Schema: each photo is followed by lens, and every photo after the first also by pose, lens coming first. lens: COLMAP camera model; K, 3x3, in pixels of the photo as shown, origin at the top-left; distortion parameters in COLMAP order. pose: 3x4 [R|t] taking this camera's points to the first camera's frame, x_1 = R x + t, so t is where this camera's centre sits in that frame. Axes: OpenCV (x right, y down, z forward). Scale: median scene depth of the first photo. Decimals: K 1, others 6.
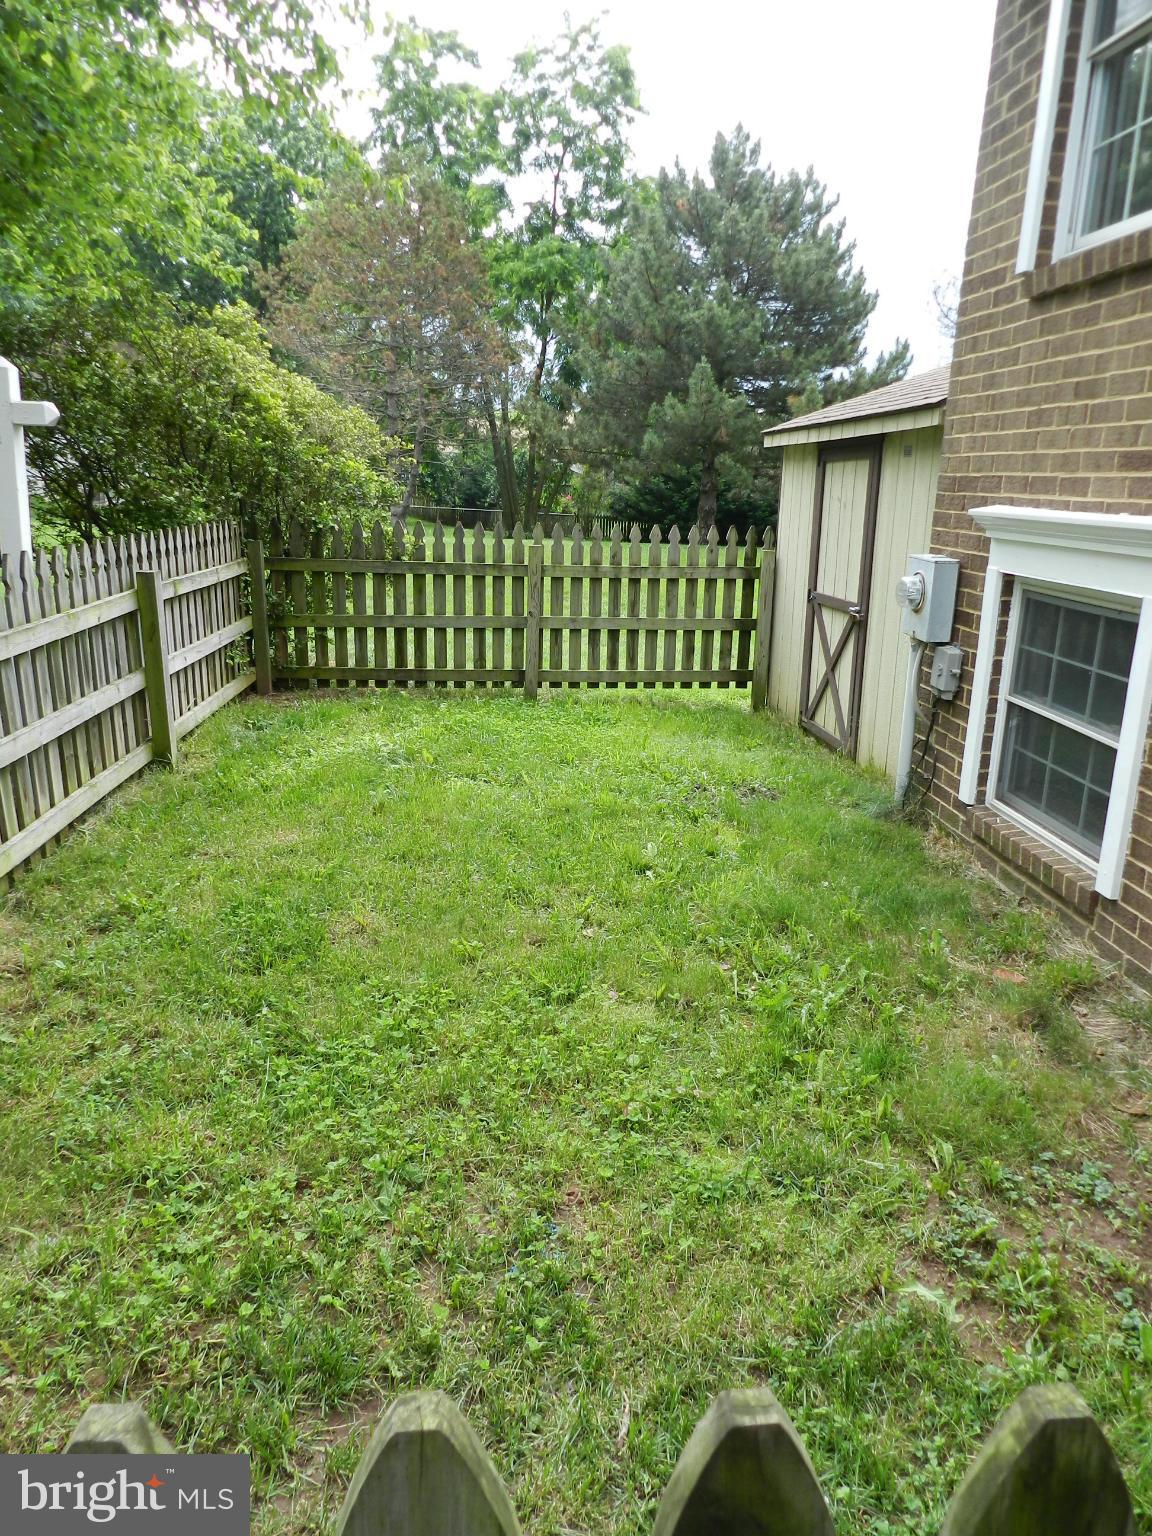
lens RADIAL K [[1037.9, 0, 576.0], [0, 1037.9, 768.0], [0, 0, 1]] dist [0.009511, 0.000282]
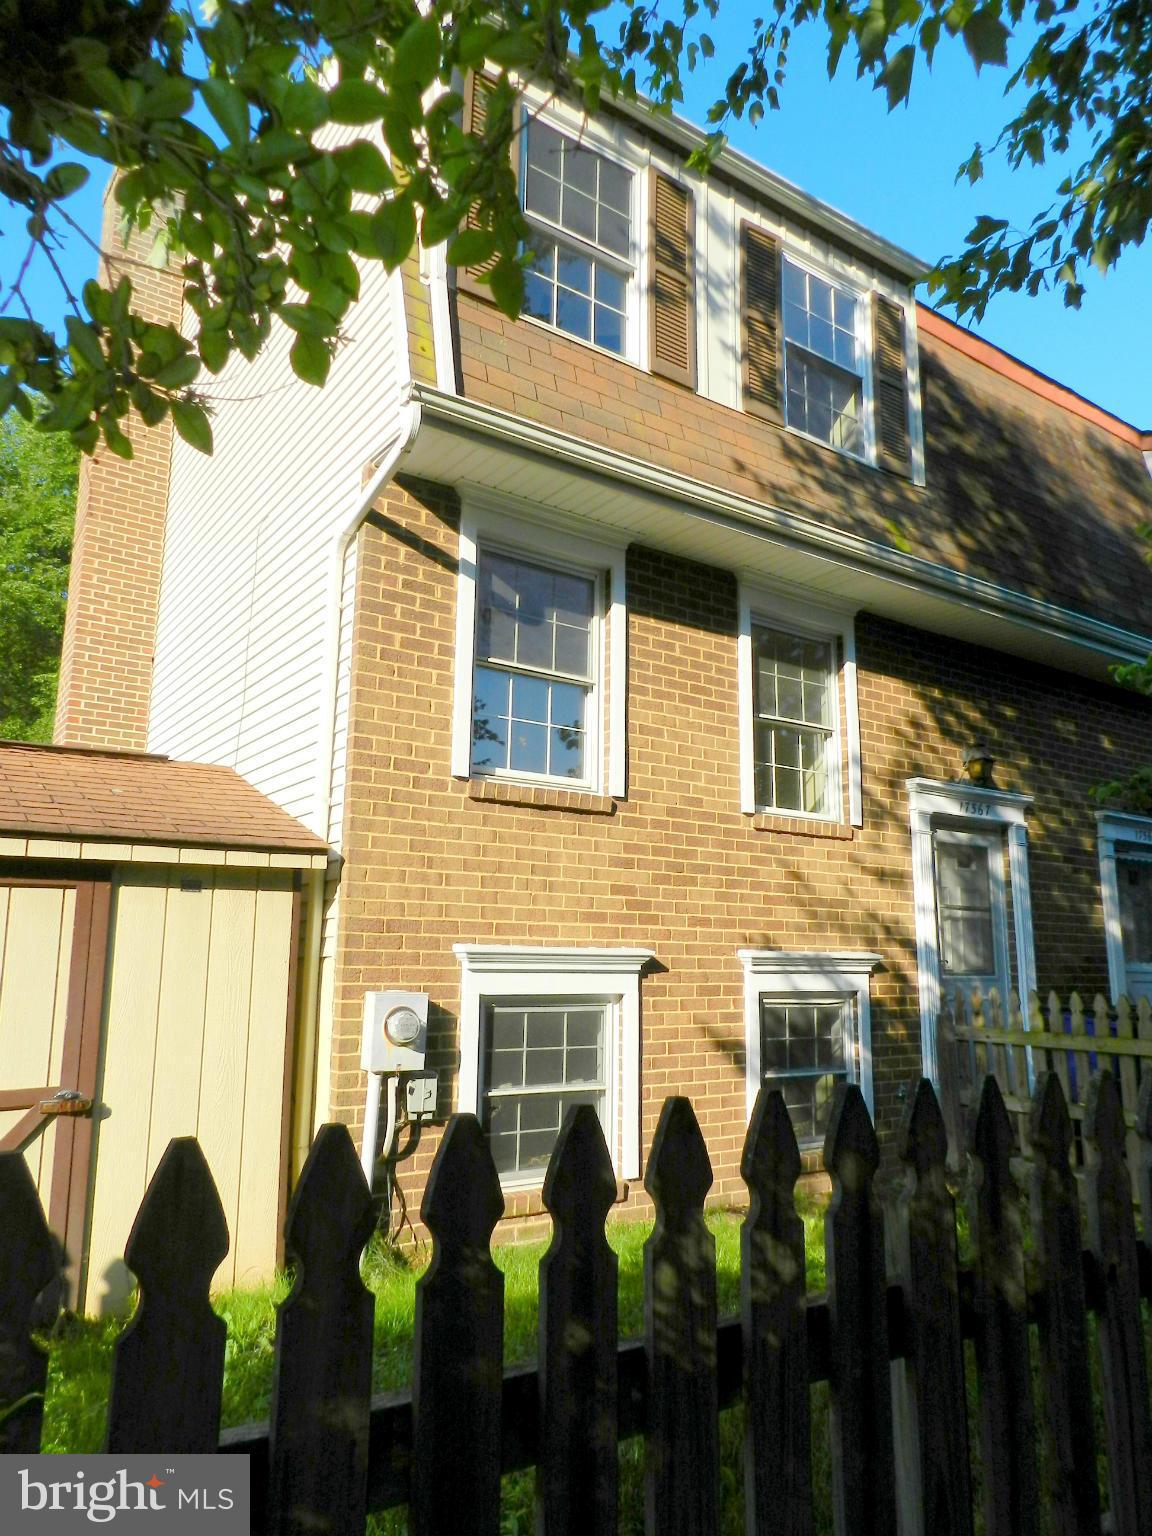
lens RADIAL K [[1037.9, 0, 576.0], [0, 1037.9, 768.0], [0, 0, 1]] dist [0.009511, 0.000282]
pose [[-0.499900, 0.144724, 0.853906, -0.480271], [0.222175, 0.974376, -0.035074, -0.238941], [-0.837101, 0.172183, -0.519244, 0.930407]]
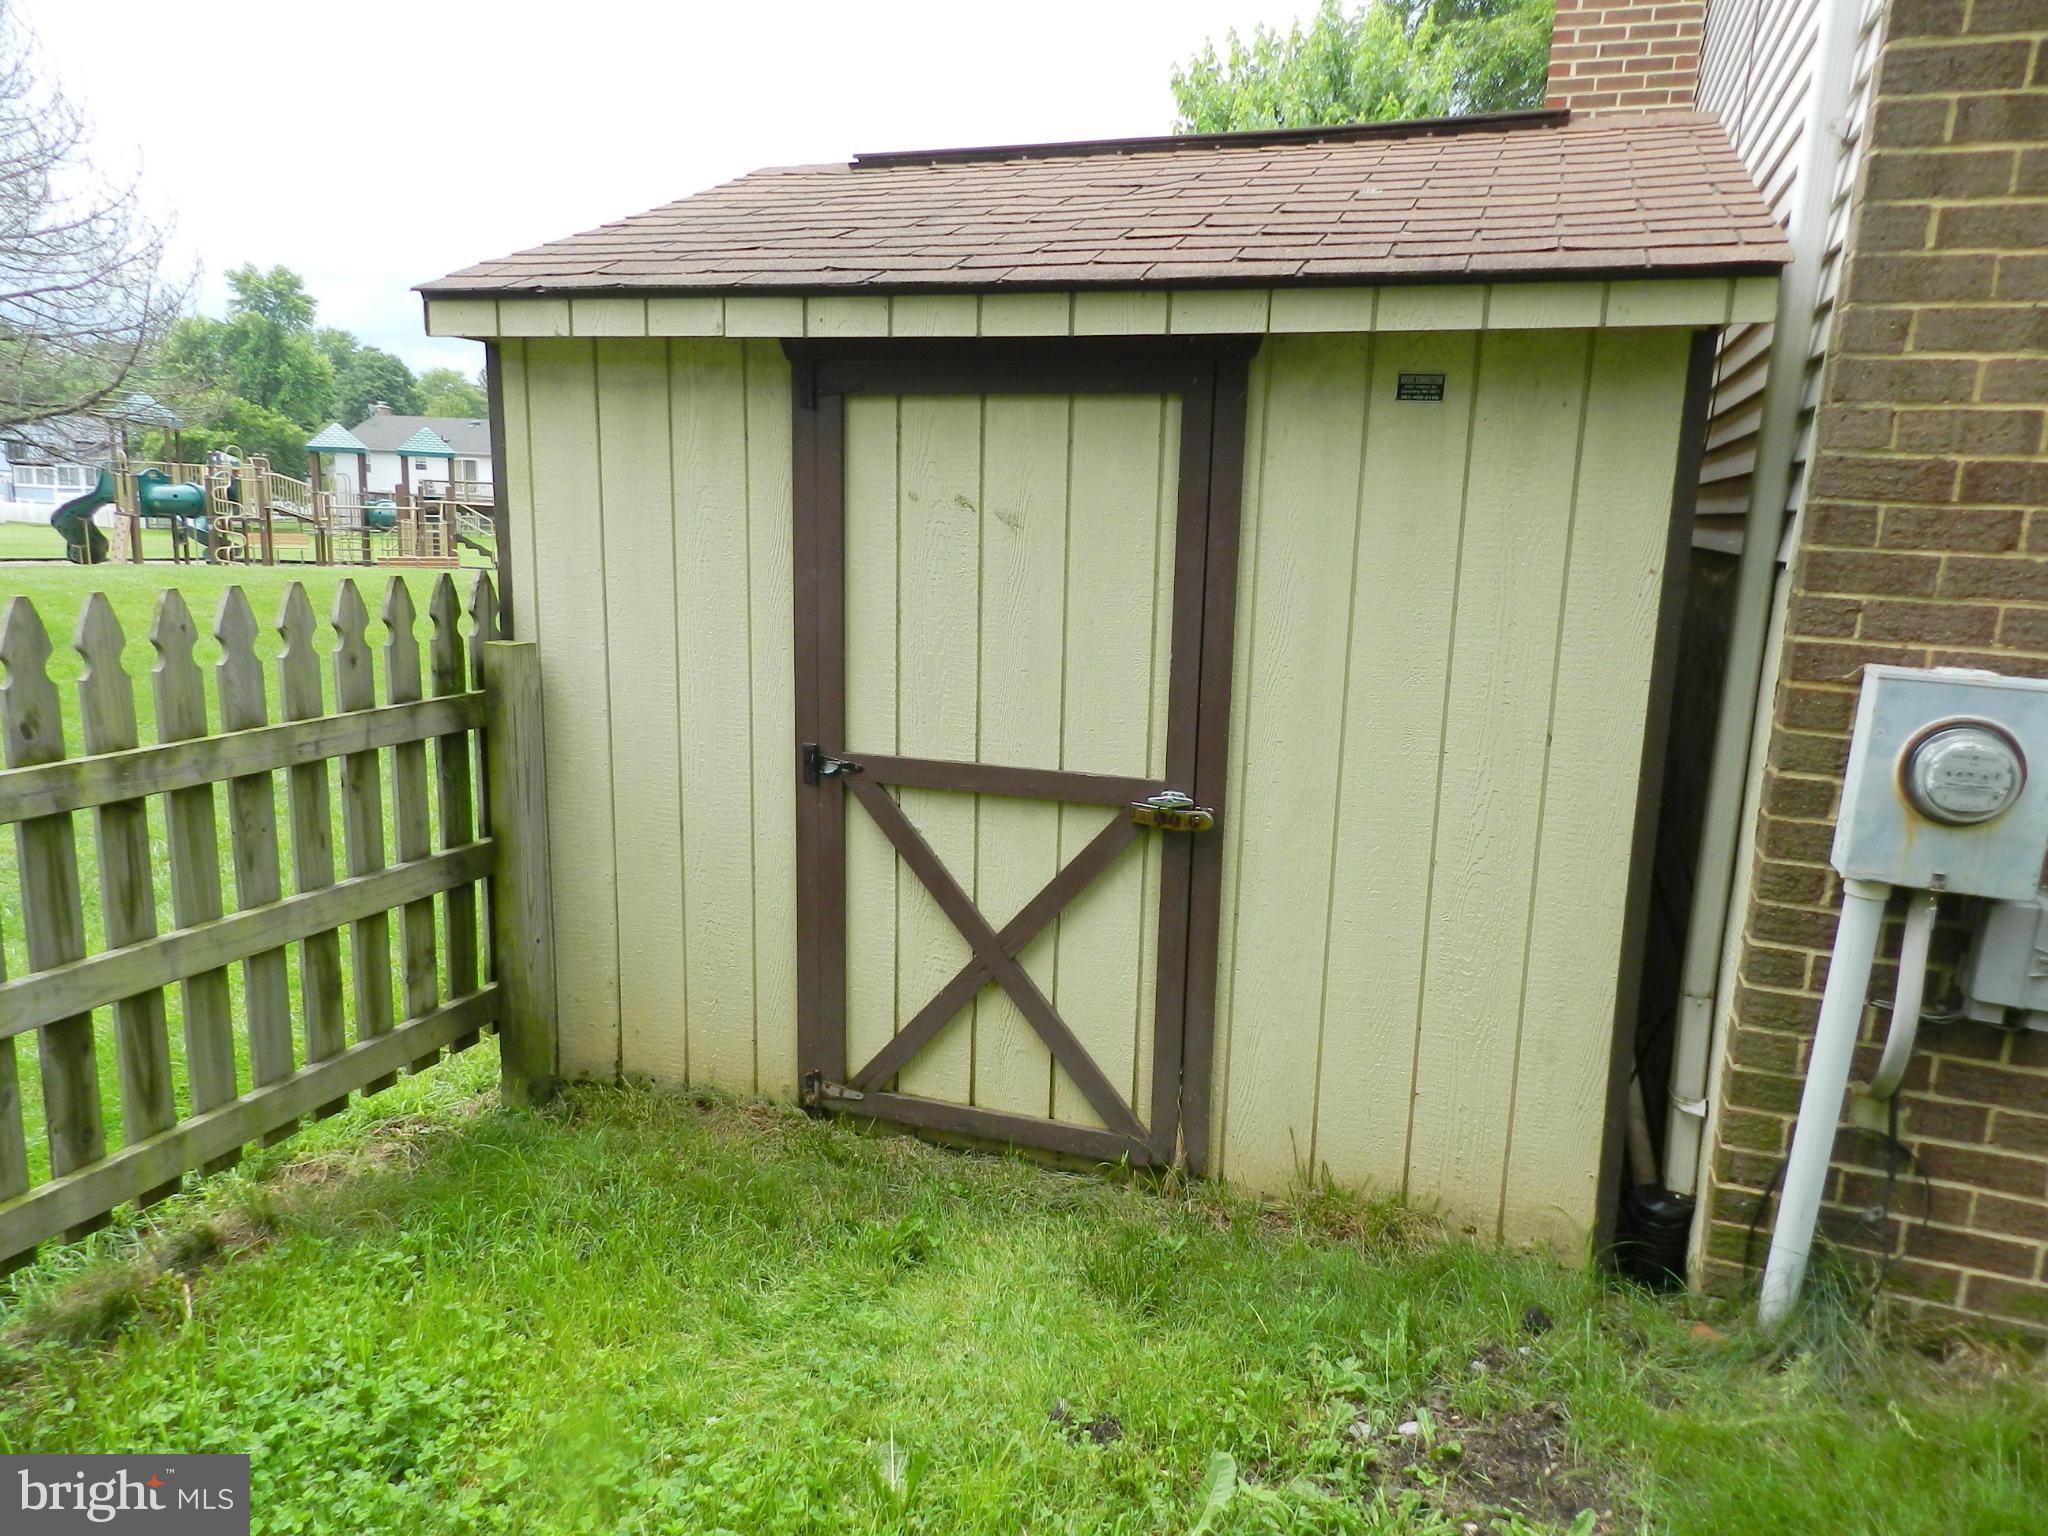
lens RADIAL K [[1383.8, 0, 1024.0], [0, 1383.8, 768.0], [0, 0, 1]] dist [0.009511, 0.000282]
pose [[0.419653, -0.175406, 0.890575, -0.172770], [0.214170, 0.972582, 0.090638, -0.197304], [-0.882056, 0.152698, 0.445713, 0.739344]]
